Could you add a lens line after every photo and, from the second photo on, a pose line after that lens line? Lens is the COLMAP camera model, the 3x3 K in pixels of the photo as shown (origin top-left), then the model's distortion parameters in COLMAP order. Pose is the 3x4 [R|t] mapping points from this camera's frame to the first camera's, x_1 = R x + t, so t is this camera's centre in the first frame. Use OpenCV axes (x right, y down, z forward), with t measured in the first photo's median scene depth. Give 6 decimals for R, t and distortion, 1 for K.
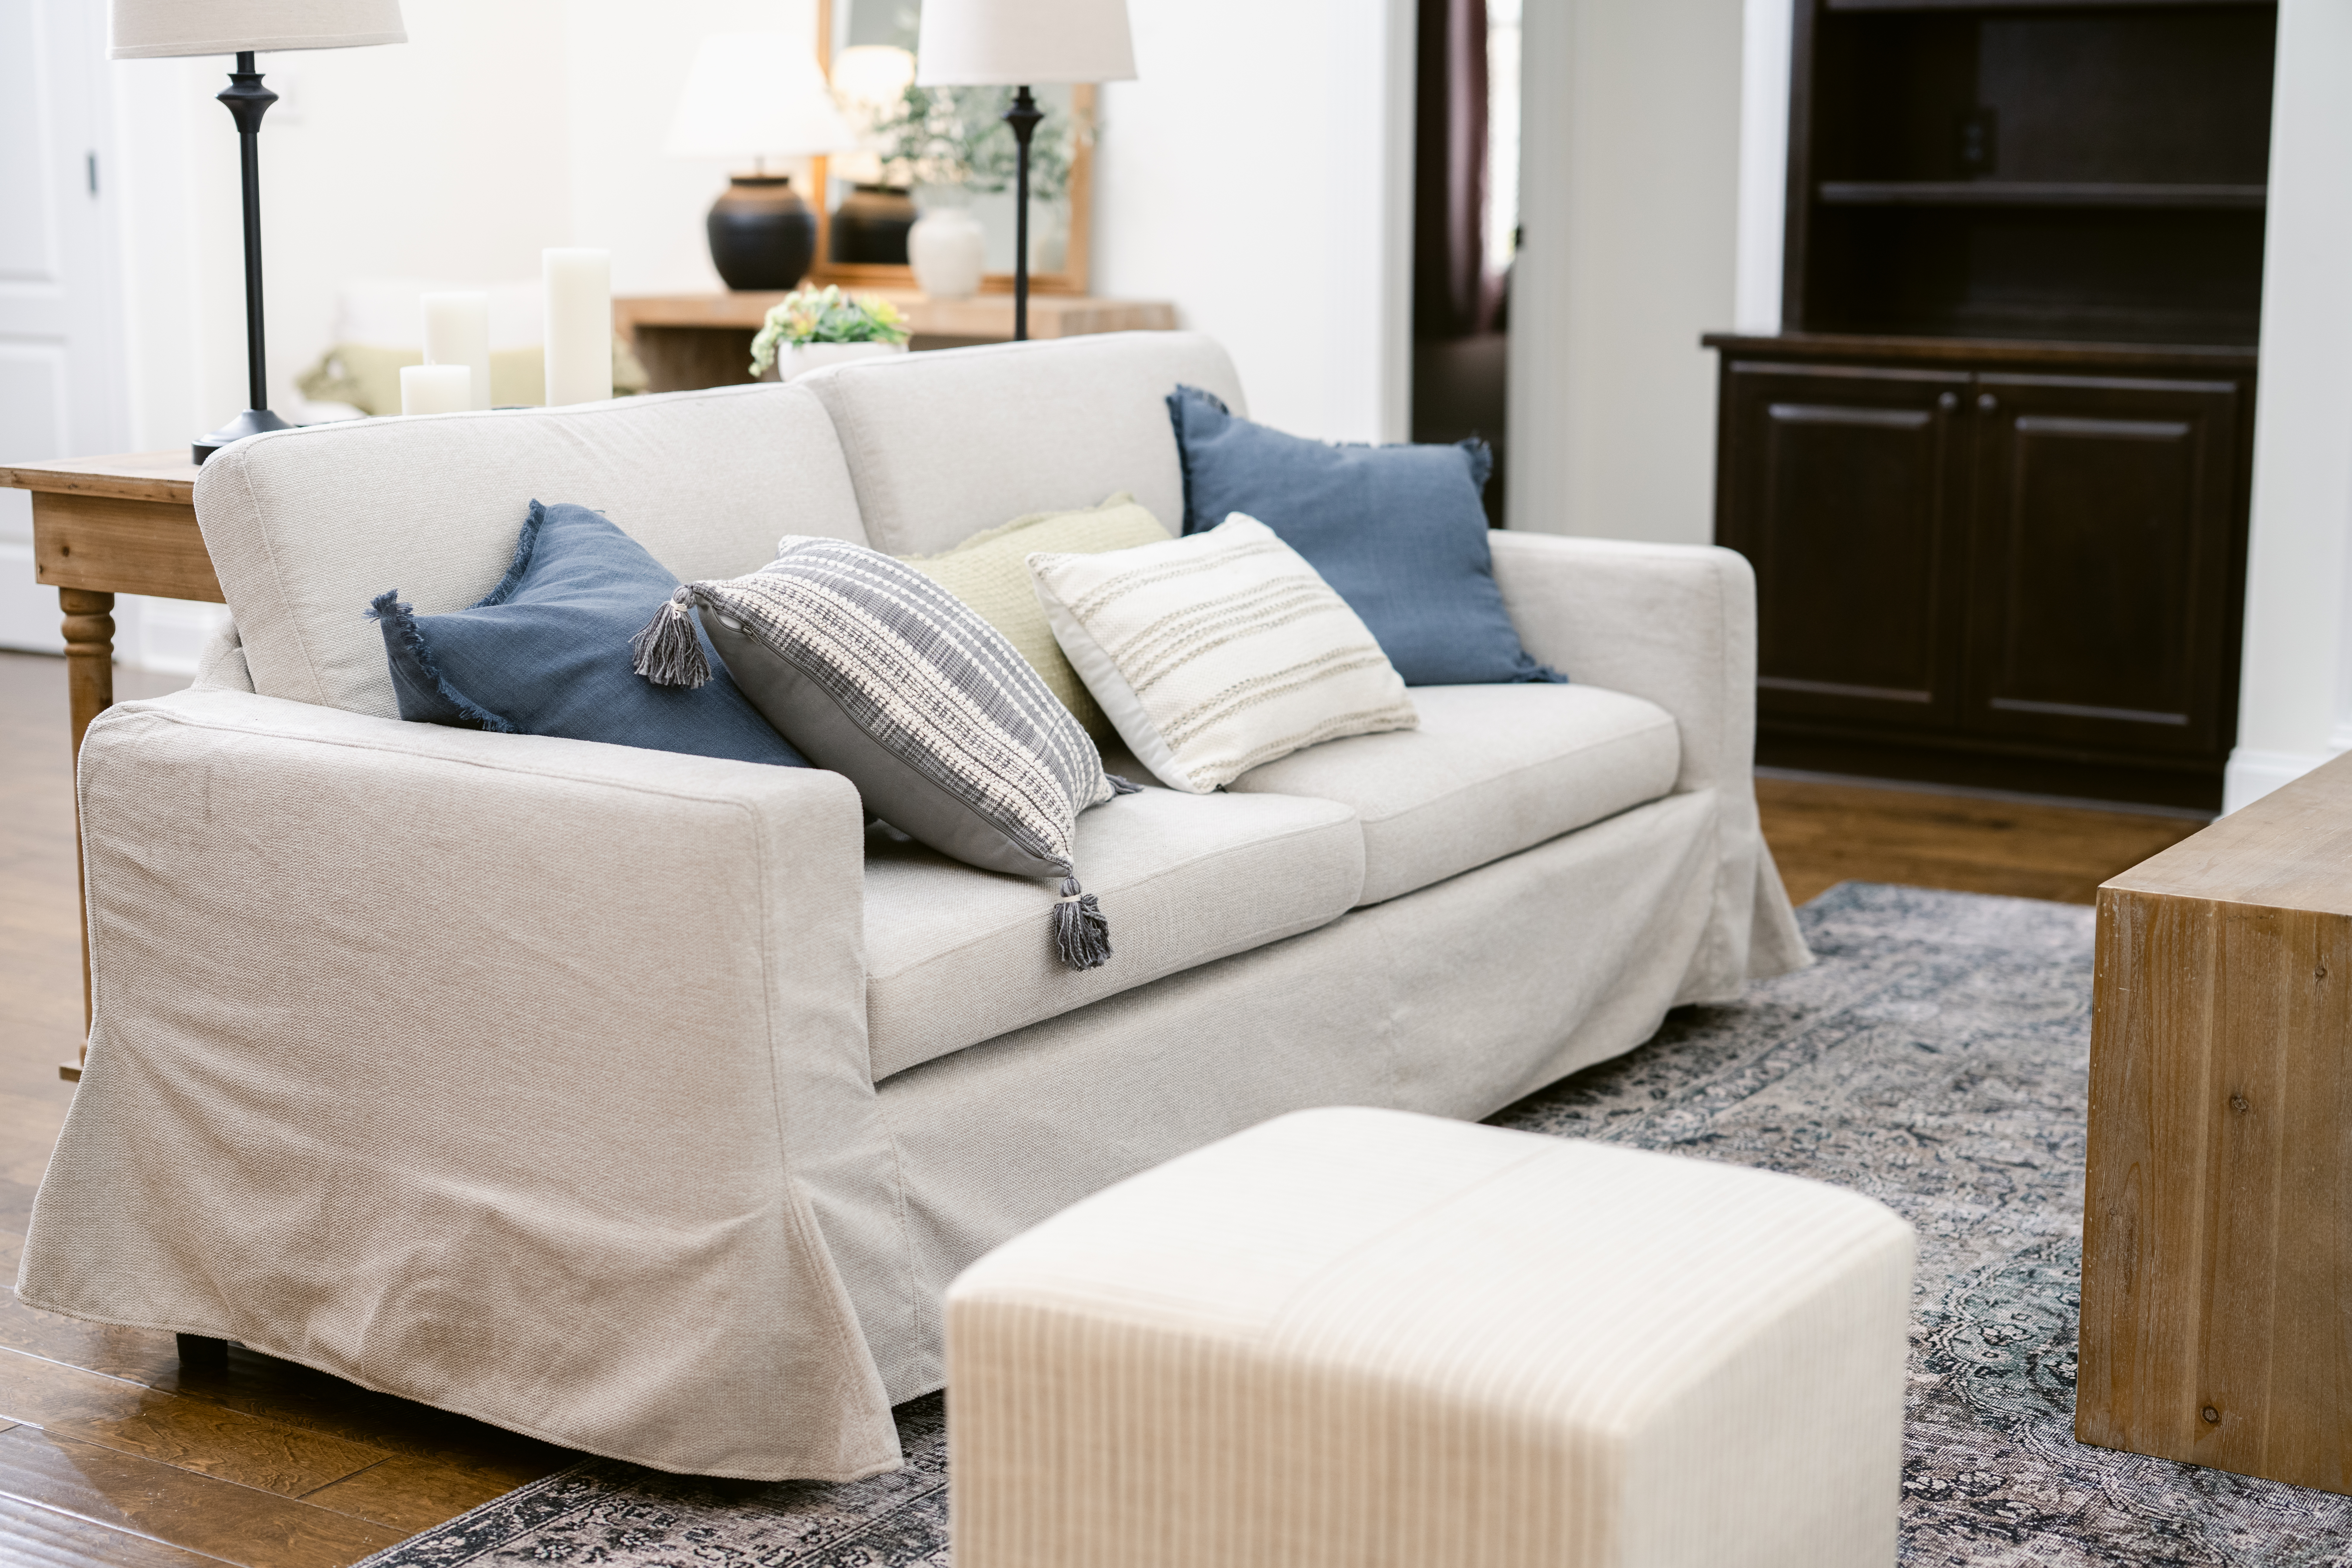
lens RADIAL K [[3406.7, 0, 1185.9], [0, 3406.7, 786.1], [0, 0, 1]] dist [-0.012604, 0.000000]
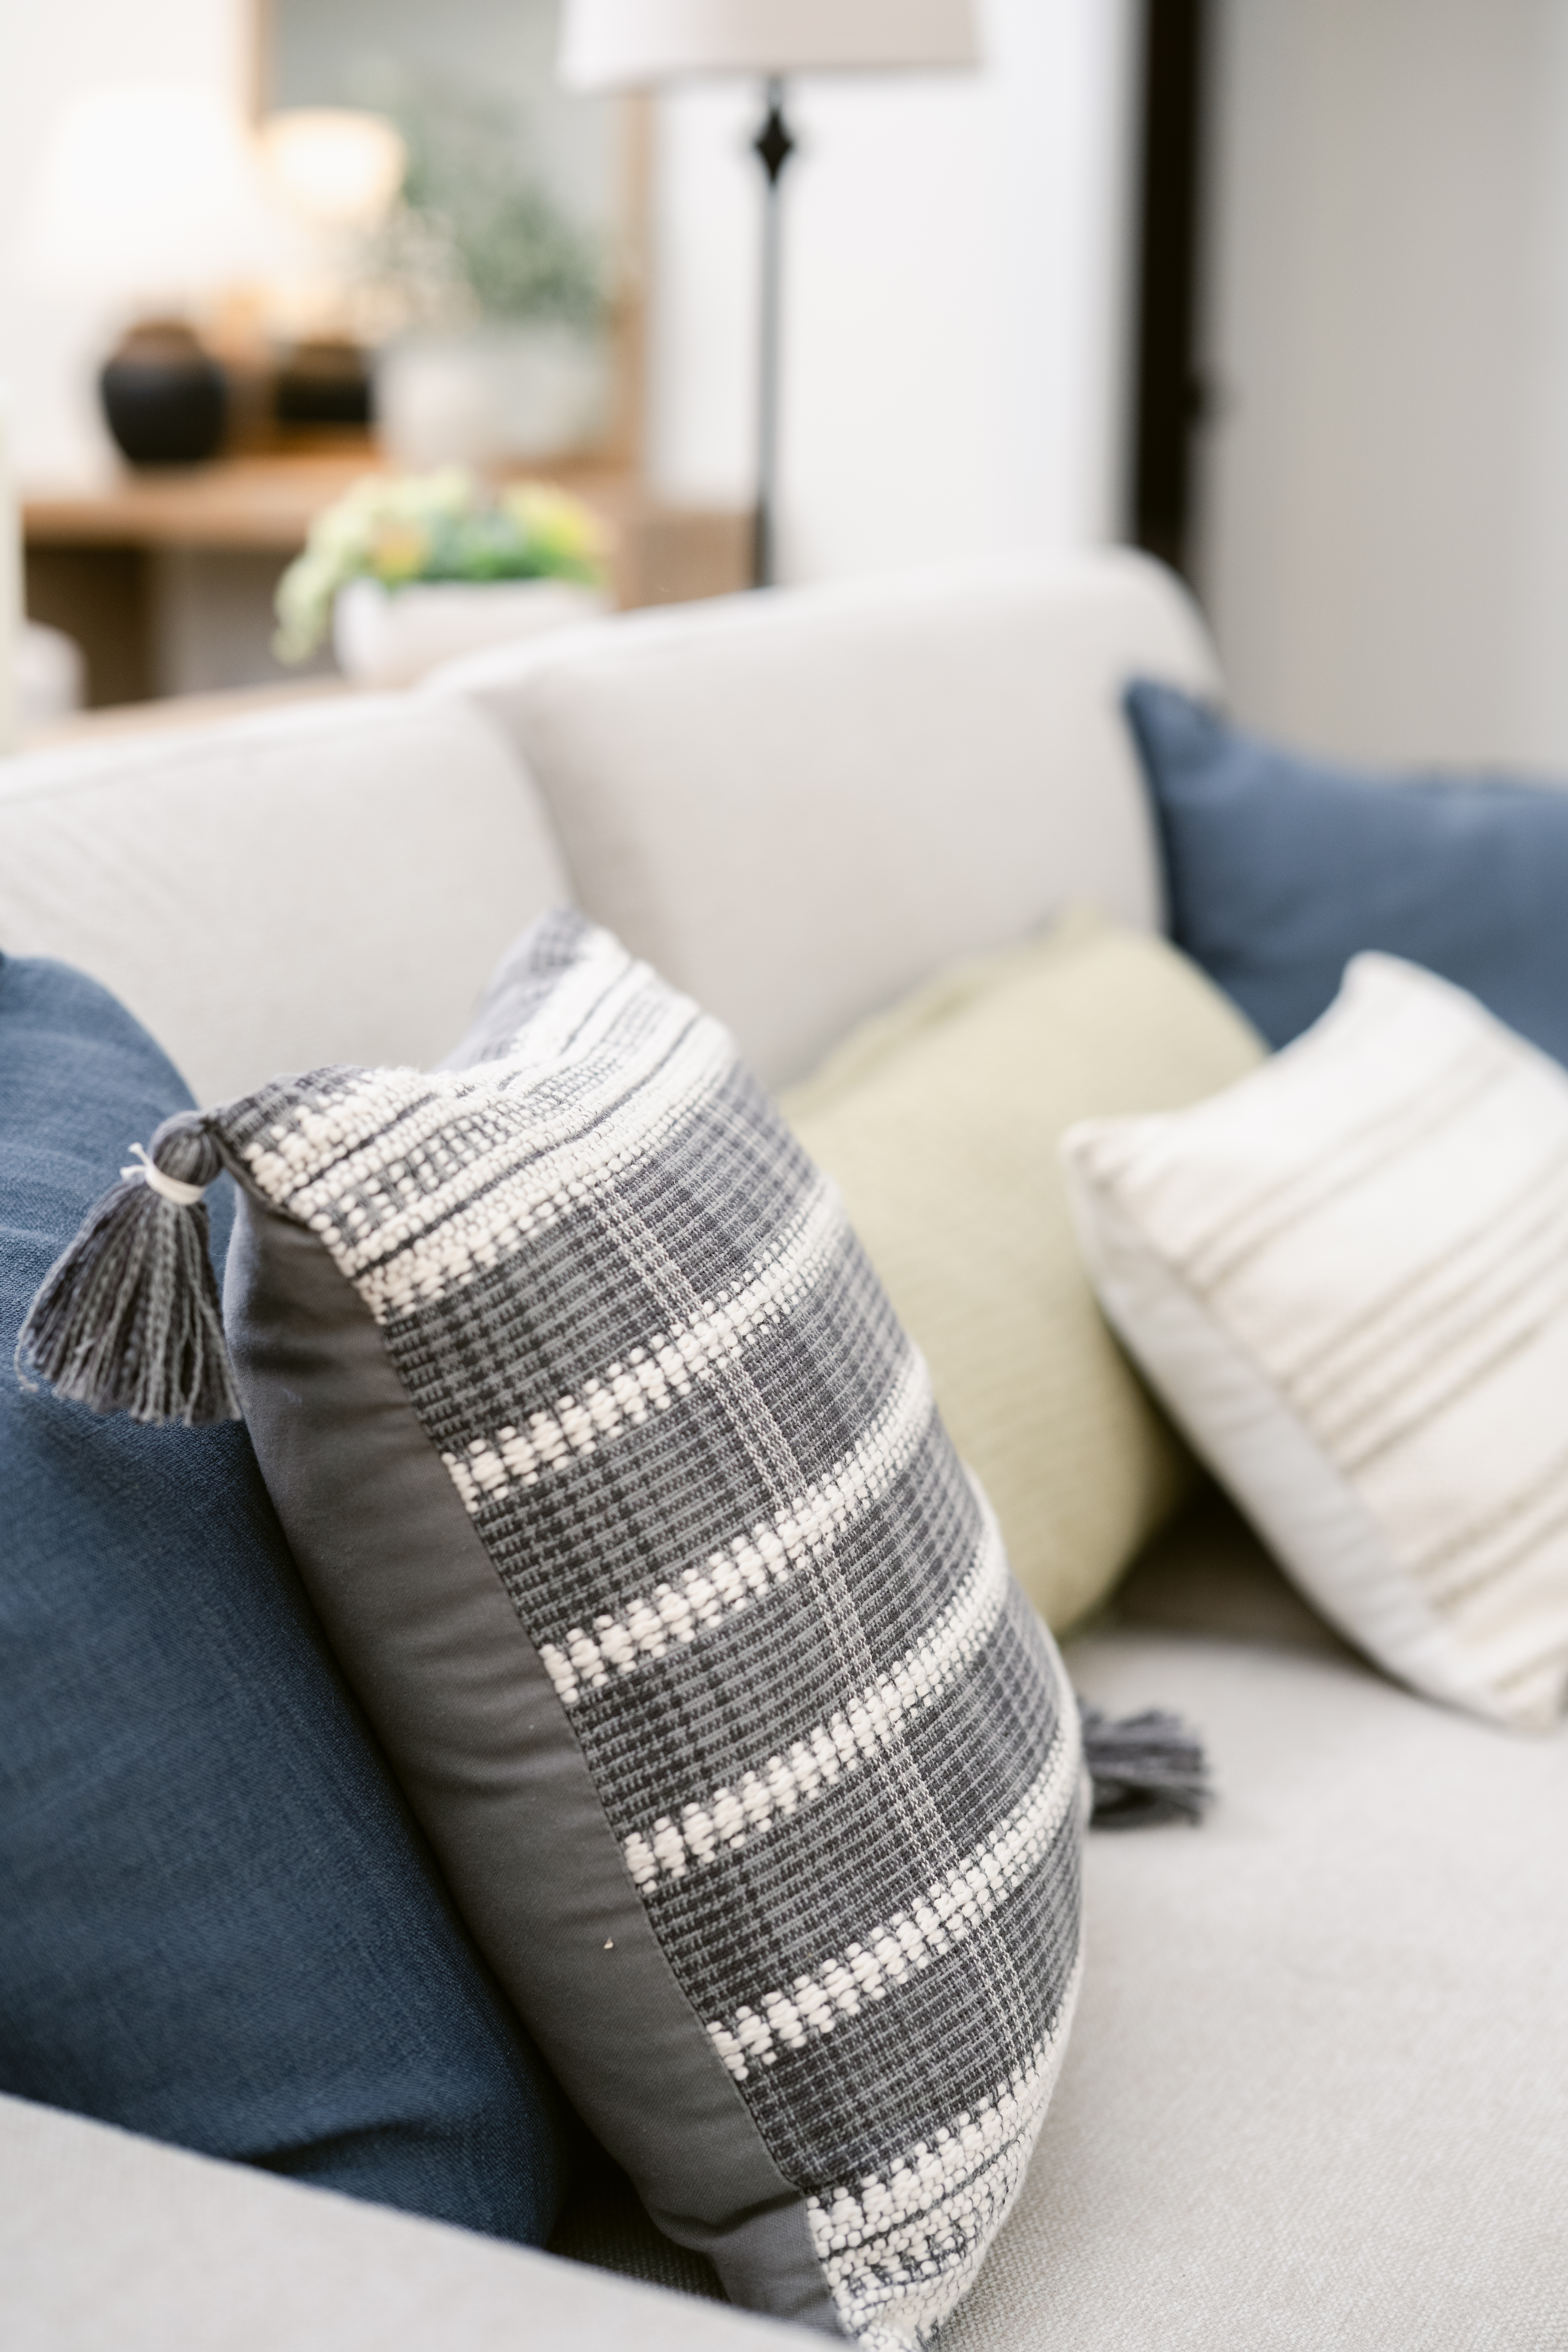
lens RADIAL K [[3406.8, 0, 788.4], [0, 3406.8, 1170.4], [0, 0, 1]] dist [-0.012604, 0.000000]
pose [[0.996823, -0.013965, 0.078421, -0.107992], [0.009574, 0.998380, 0.056088, -0.083266], [-0.079077, -0.055159, 0.995341, 0.569082]]
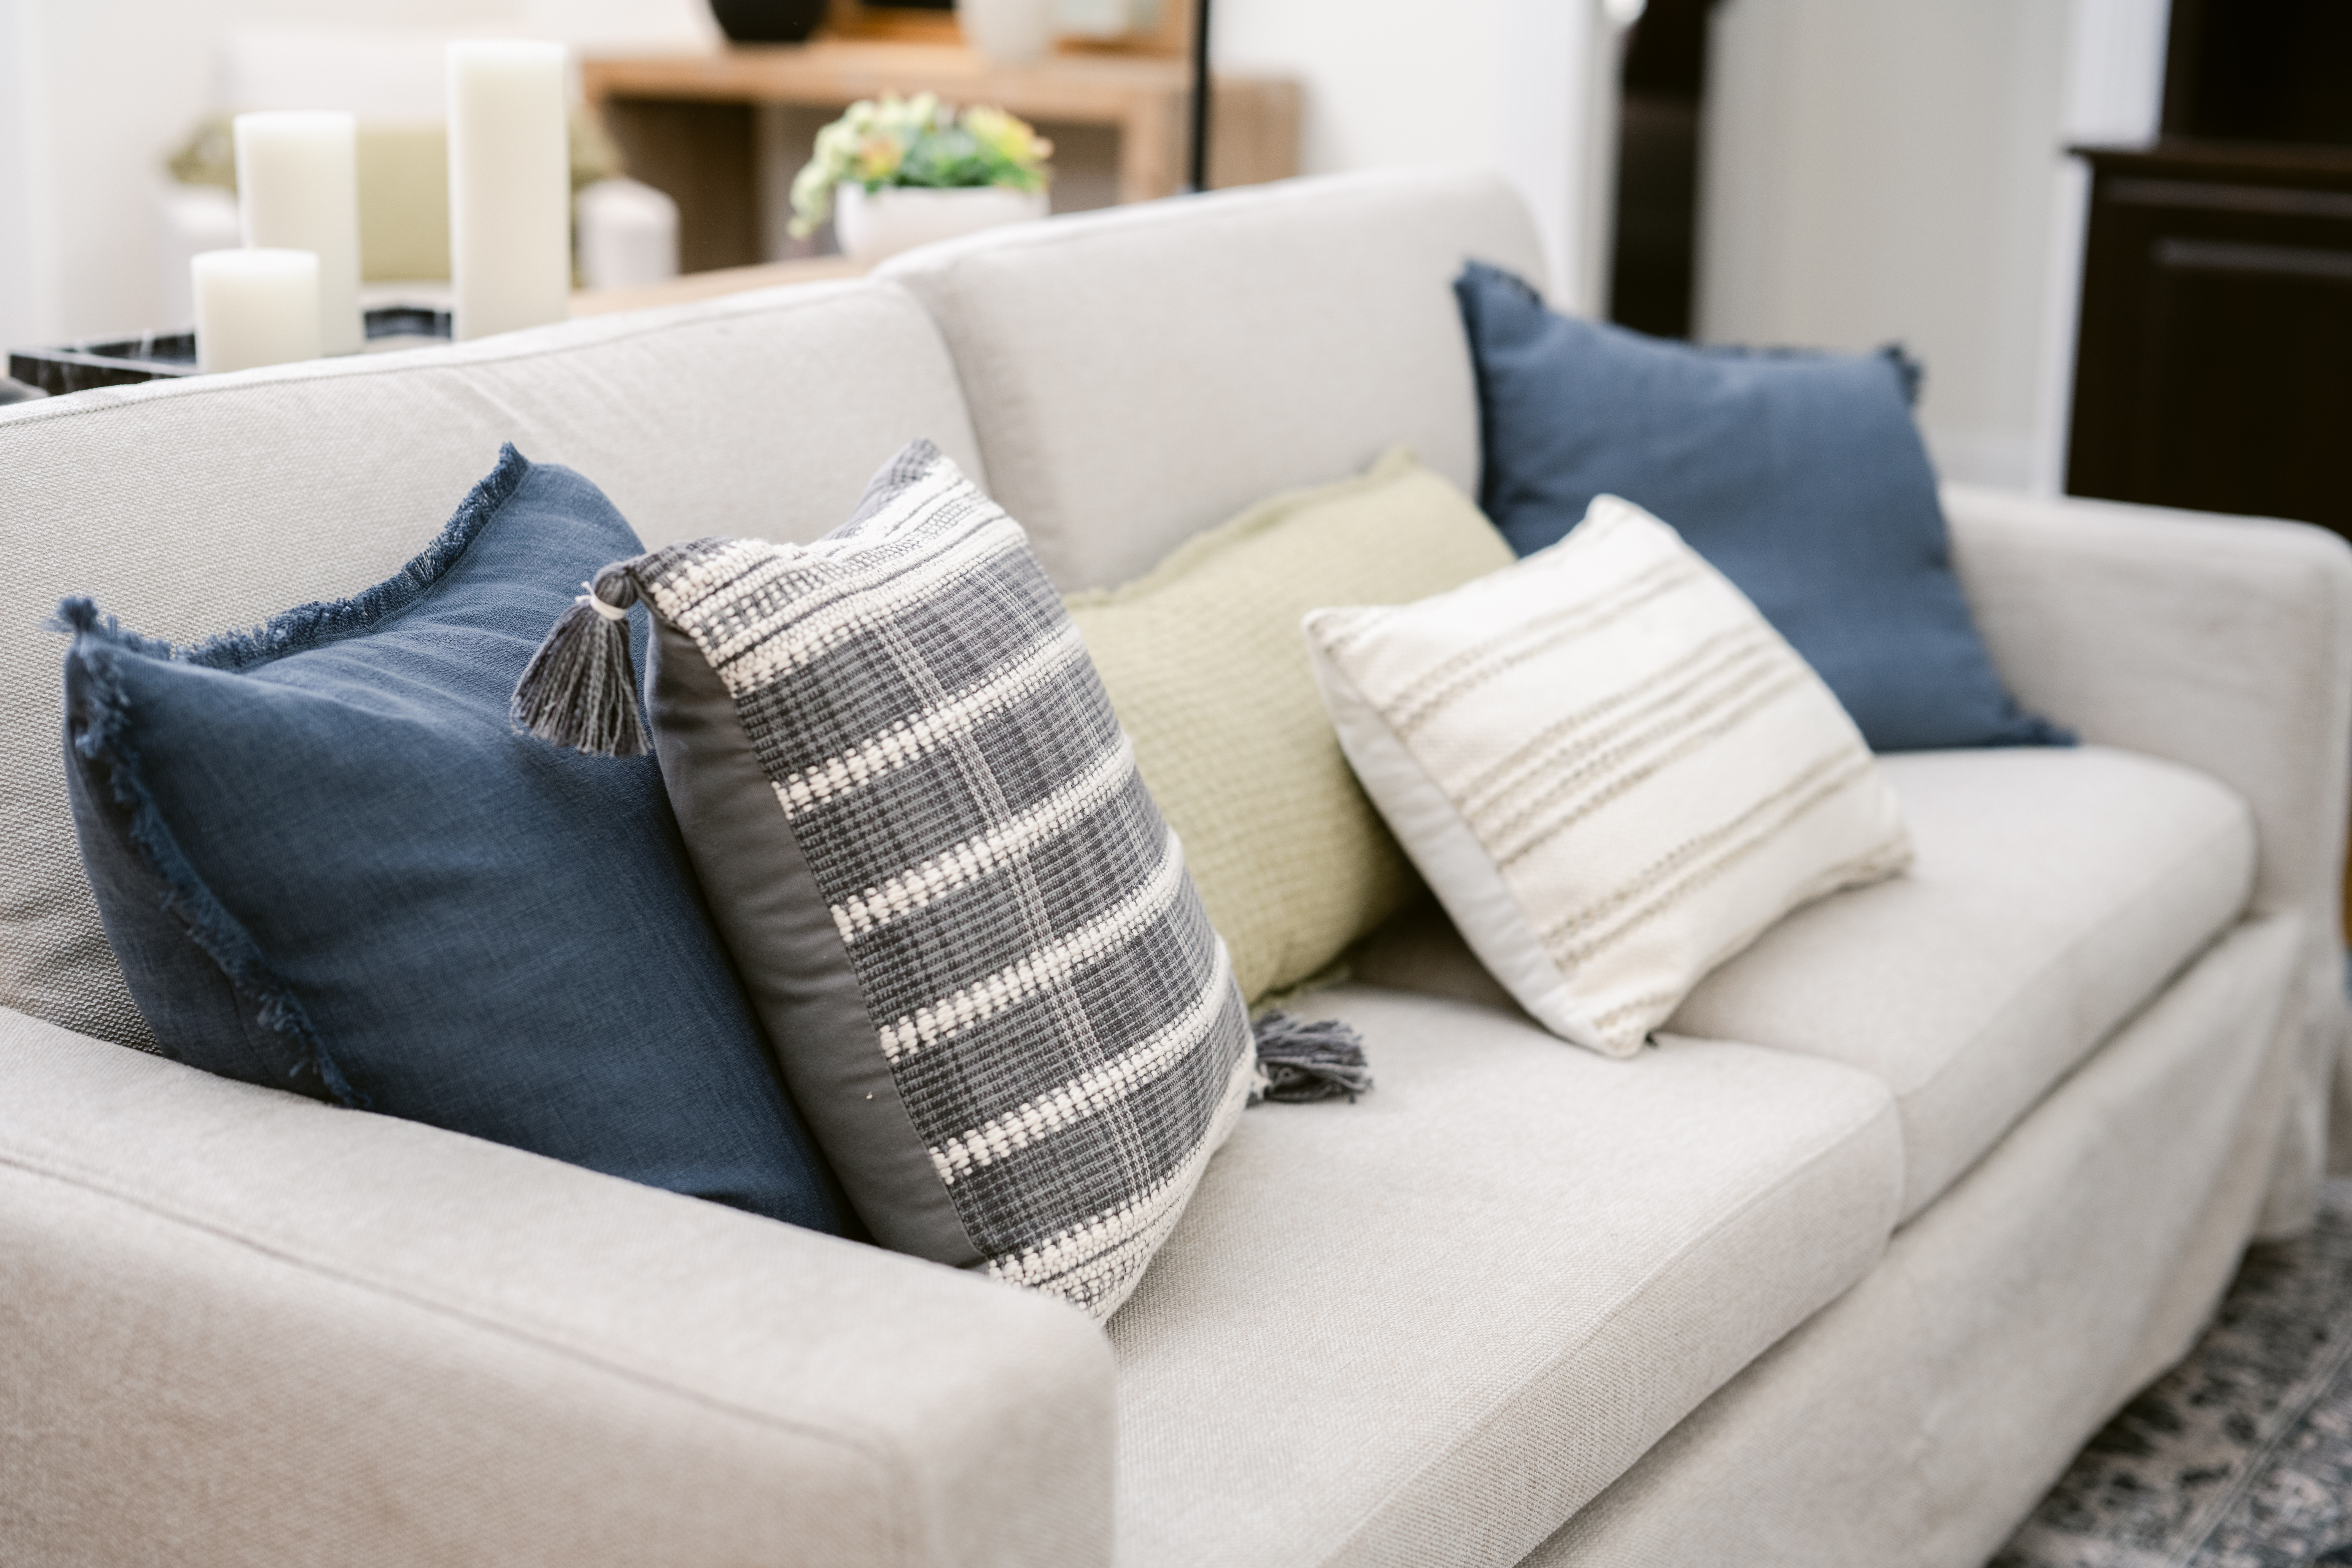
lens RADIAL K [[3406.7, 0, 1159.4], [0, 3406.7, 791.9], [0, 0, 1]] dist [-0.012604, 0.000000]
pose [[0.999891, 0.014598, 0.002397, -0.068731], [-0.014744, 0.996627, 0.080724, -0.080282], [-0.001210, -0.080750, 0.996734, 0.418669]]
